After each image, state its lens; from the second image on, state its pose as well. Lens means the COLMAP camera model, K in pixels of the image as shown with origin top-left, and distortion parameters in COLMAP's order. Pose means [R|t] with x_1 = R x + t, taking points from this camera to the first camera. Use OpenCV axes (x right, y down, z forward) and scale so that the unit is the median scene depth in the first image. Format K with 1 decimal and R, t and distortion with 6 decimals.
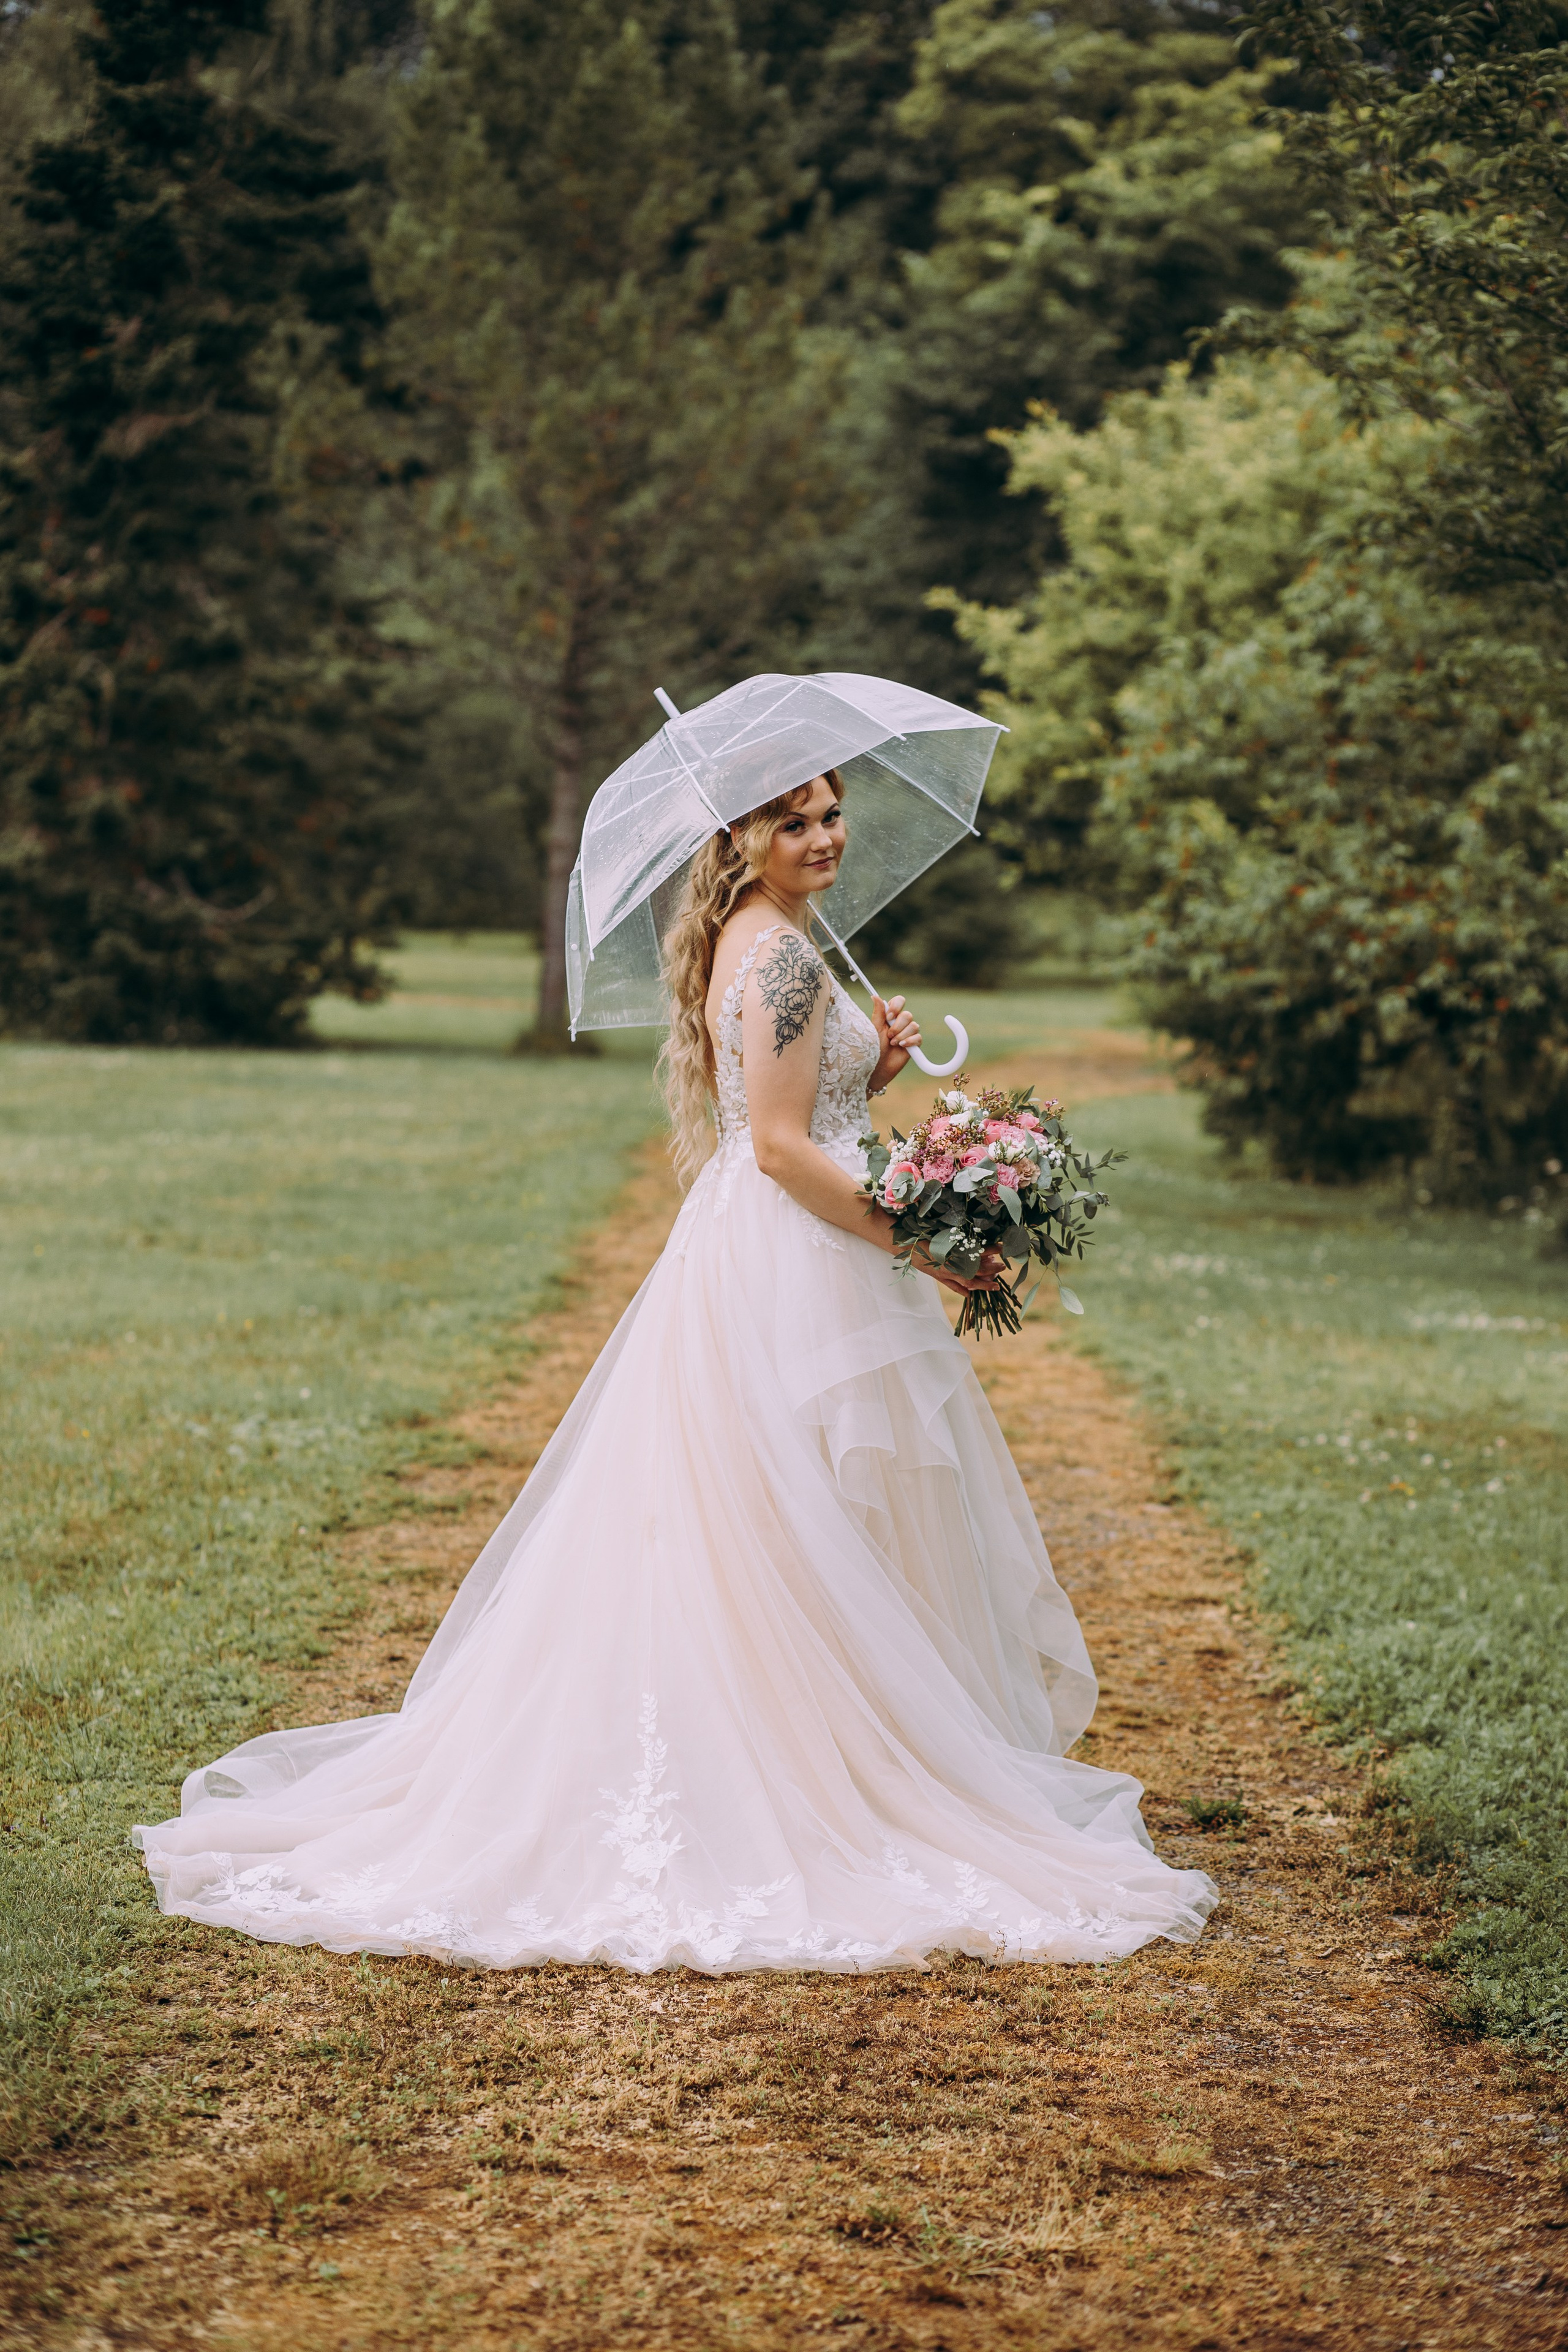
lens RADIAL K [[5785.8, 0, 834.1], [0, 5785.8, 1144.0], [0, 0, 1]] dist [-0.009953, -2.082336]
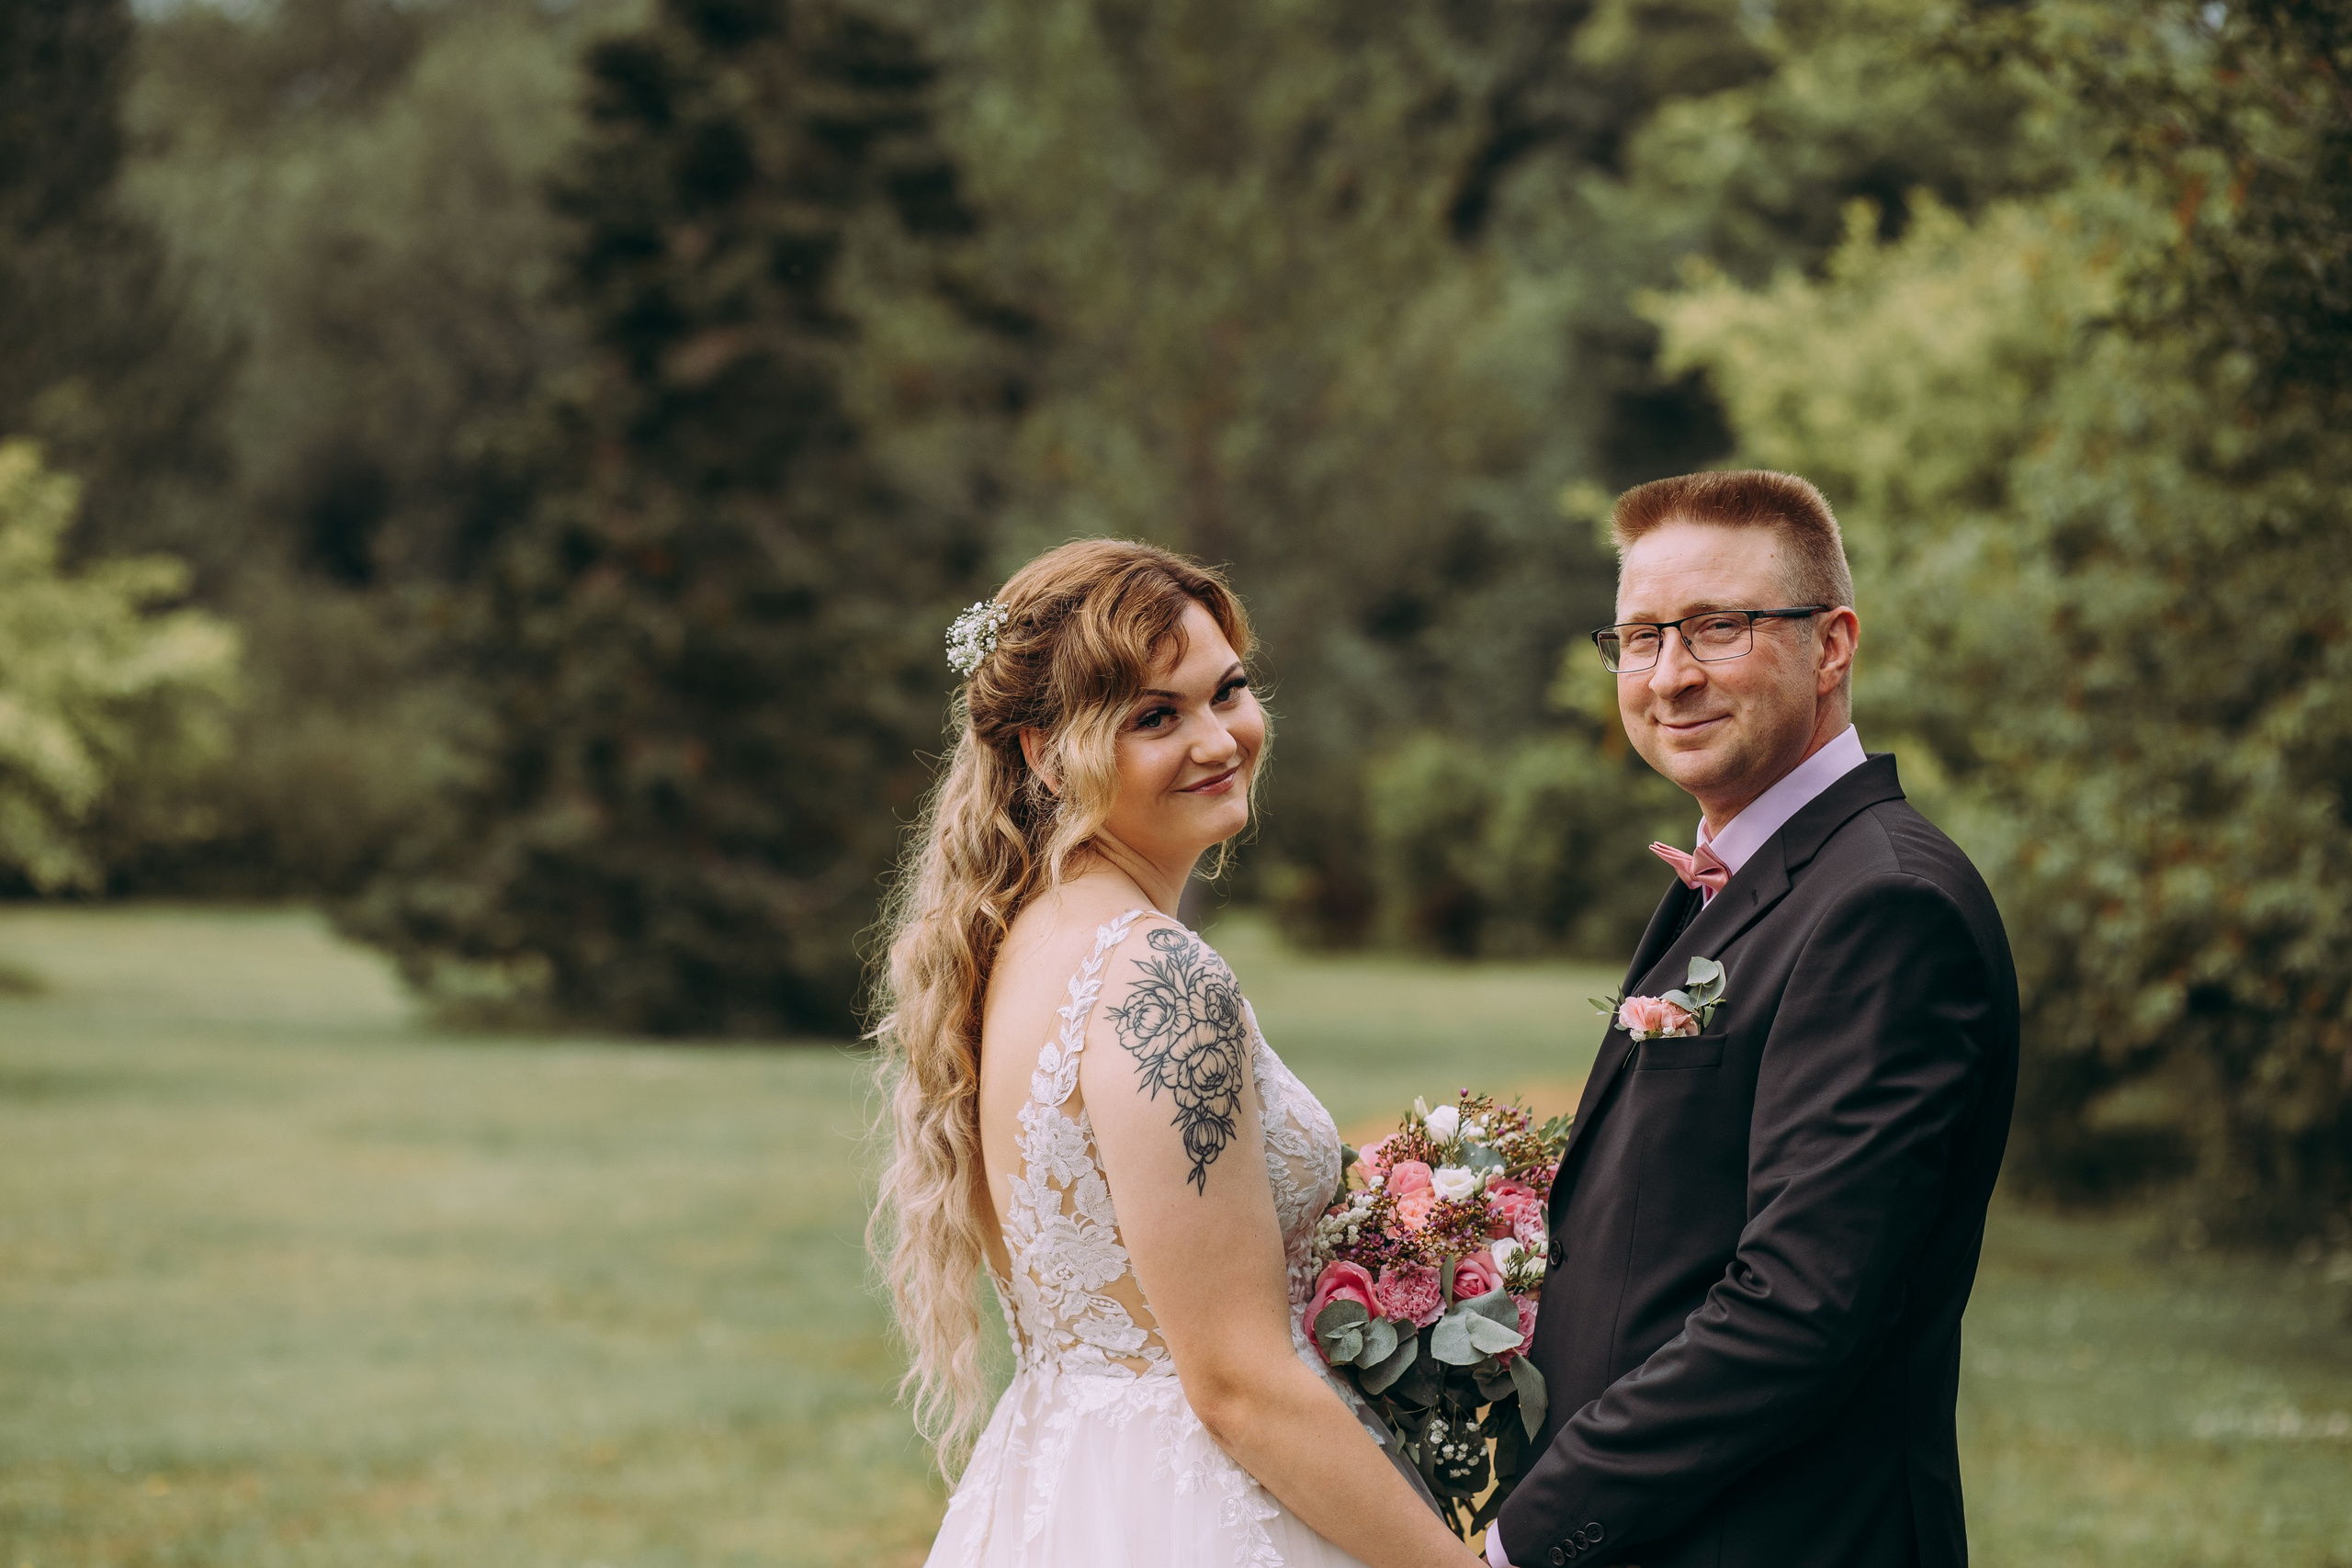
lens RADIAL K [[5771.8, 0, 1175.1], [0, 5771.8, 787.9], [0, 0, 1]] dist [-0.069584, -0.927034]
pose [[0.997932, -0.008740, -0.063684, 0.016715], [0.005036, 0.998299, -0.058089, -0.009146], [0.064083, 0.057648, 0.996278, 0.250363]]
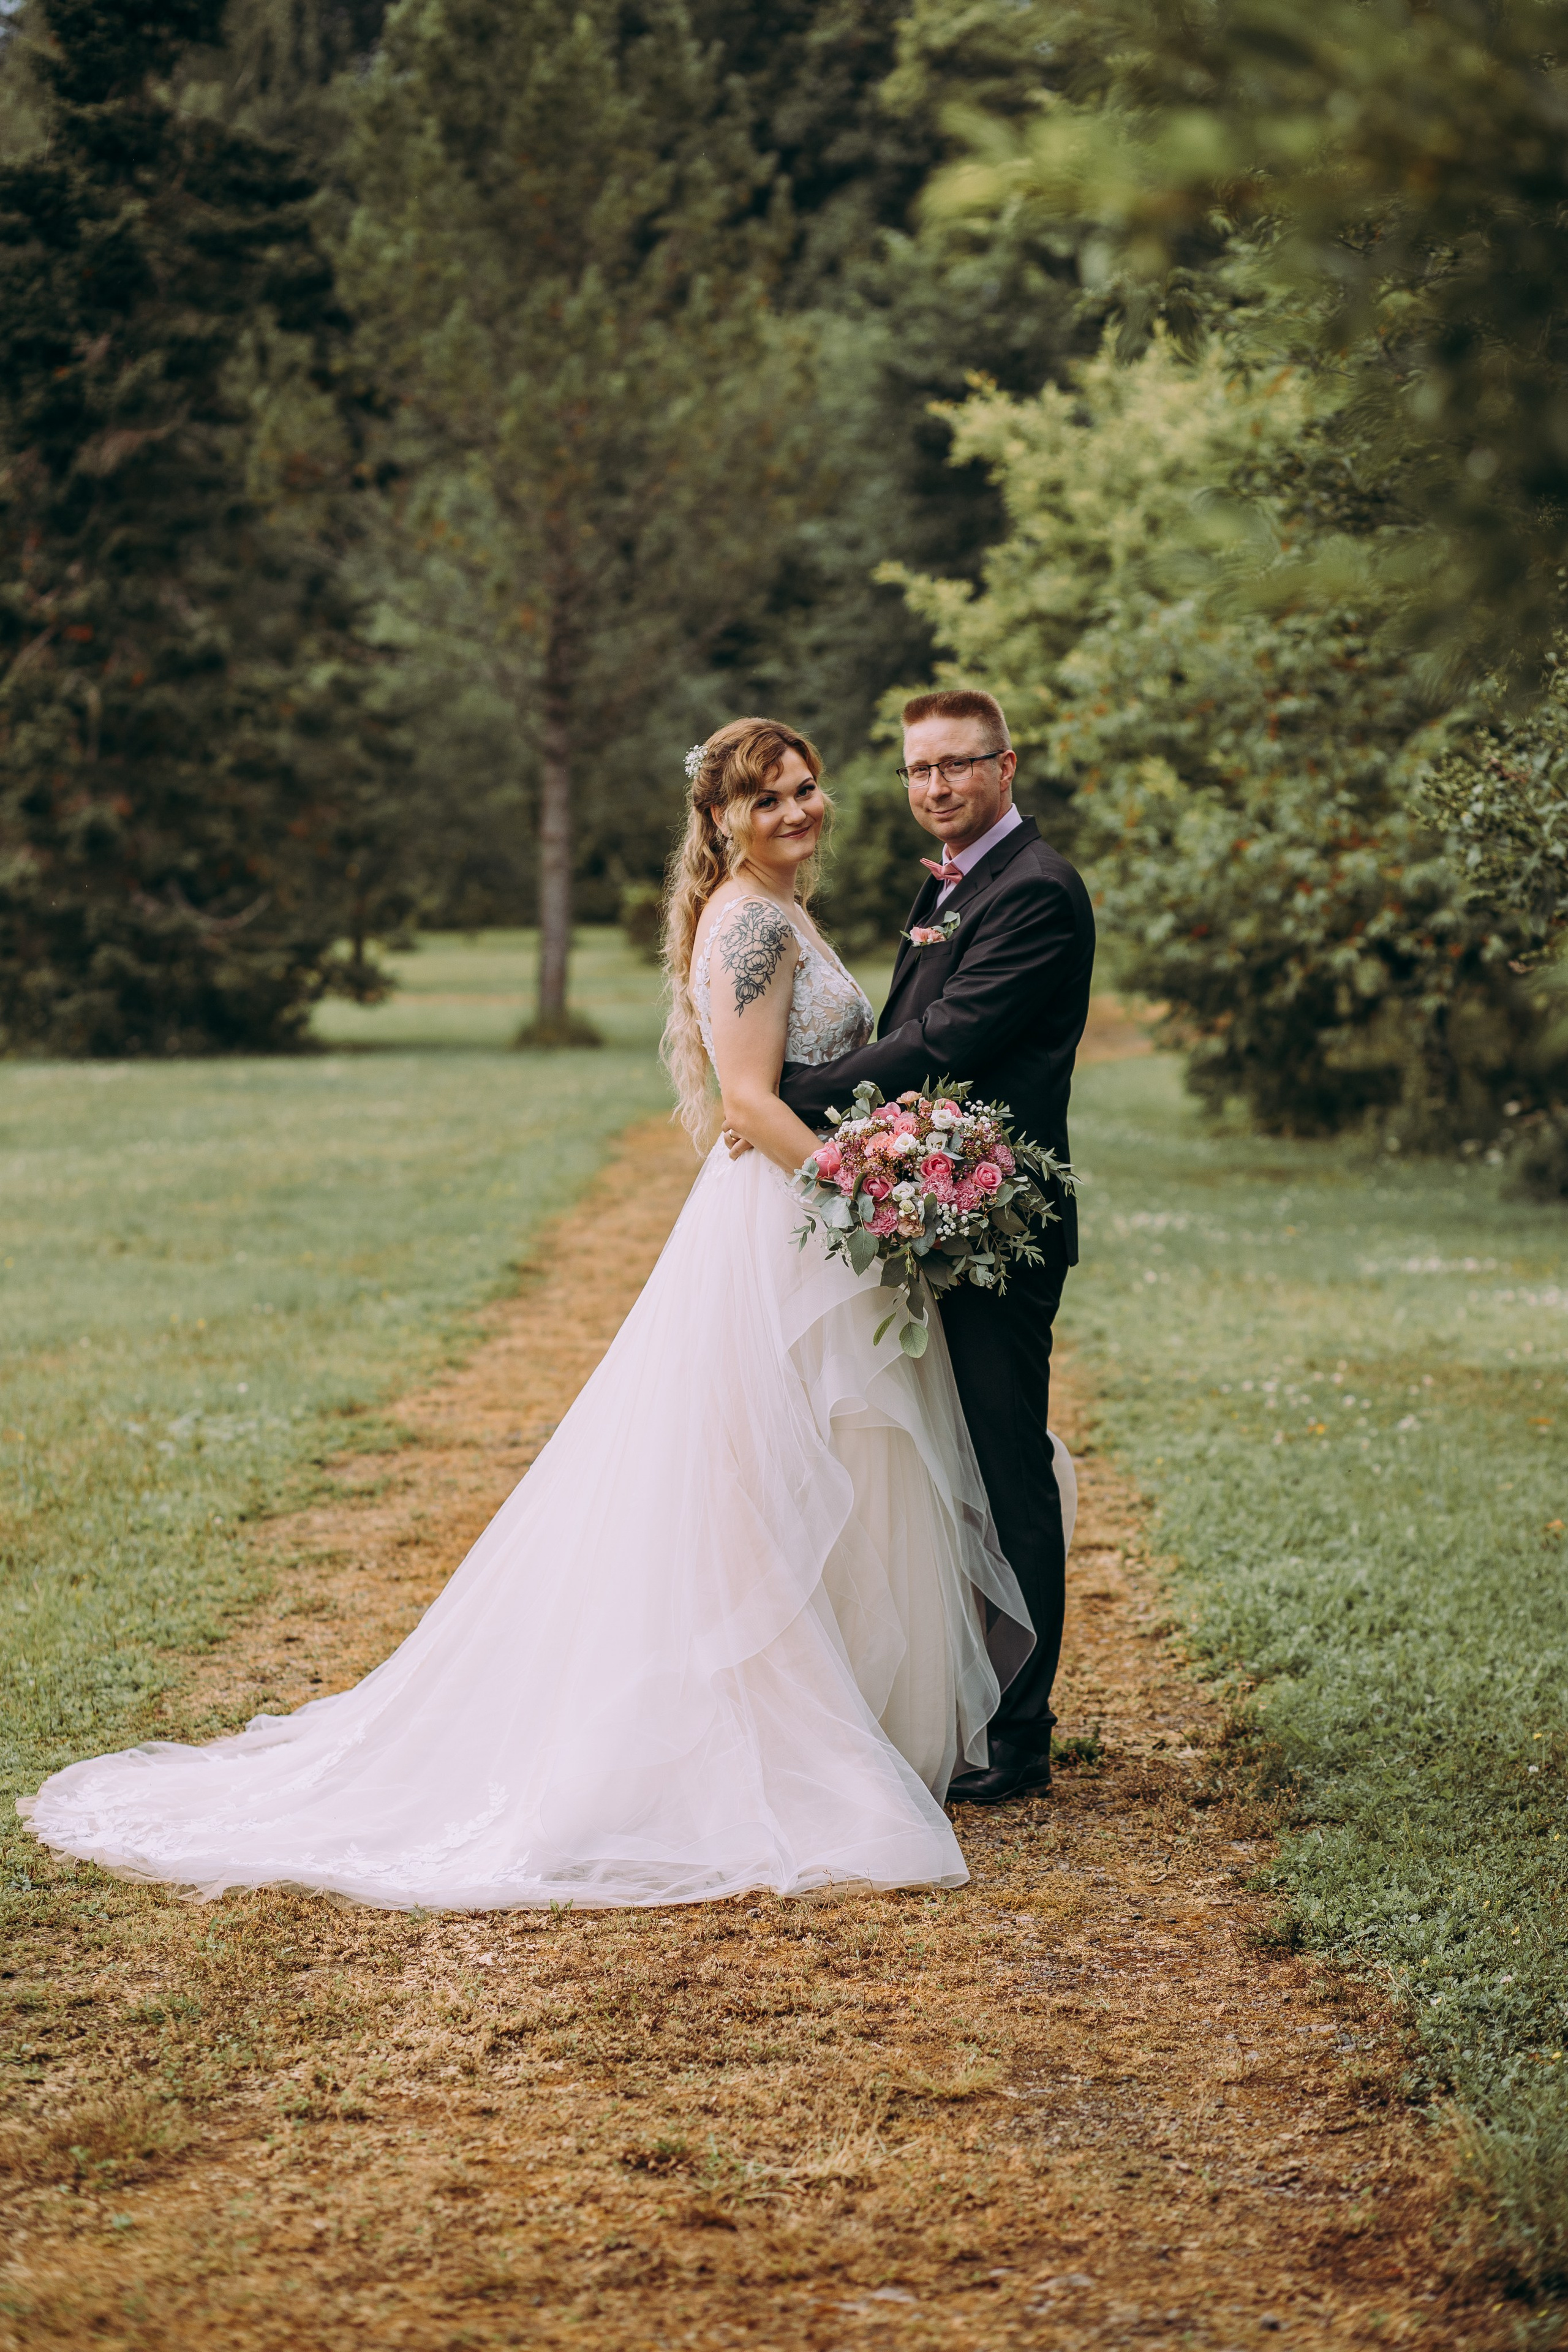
lens RADIAL K [[5791.4, 0, 823.0], [0, 5791.4, 1173.0], [0, 0, 1]] dist [-0.068847, -1.546497]
pose [[0.998787, -0.047700, -0.012252, 0.019155], [0.047793, 0.998830, 0.007424, 0.002320], [0.011884, -0.008000, 0.999897, -0.007715]]
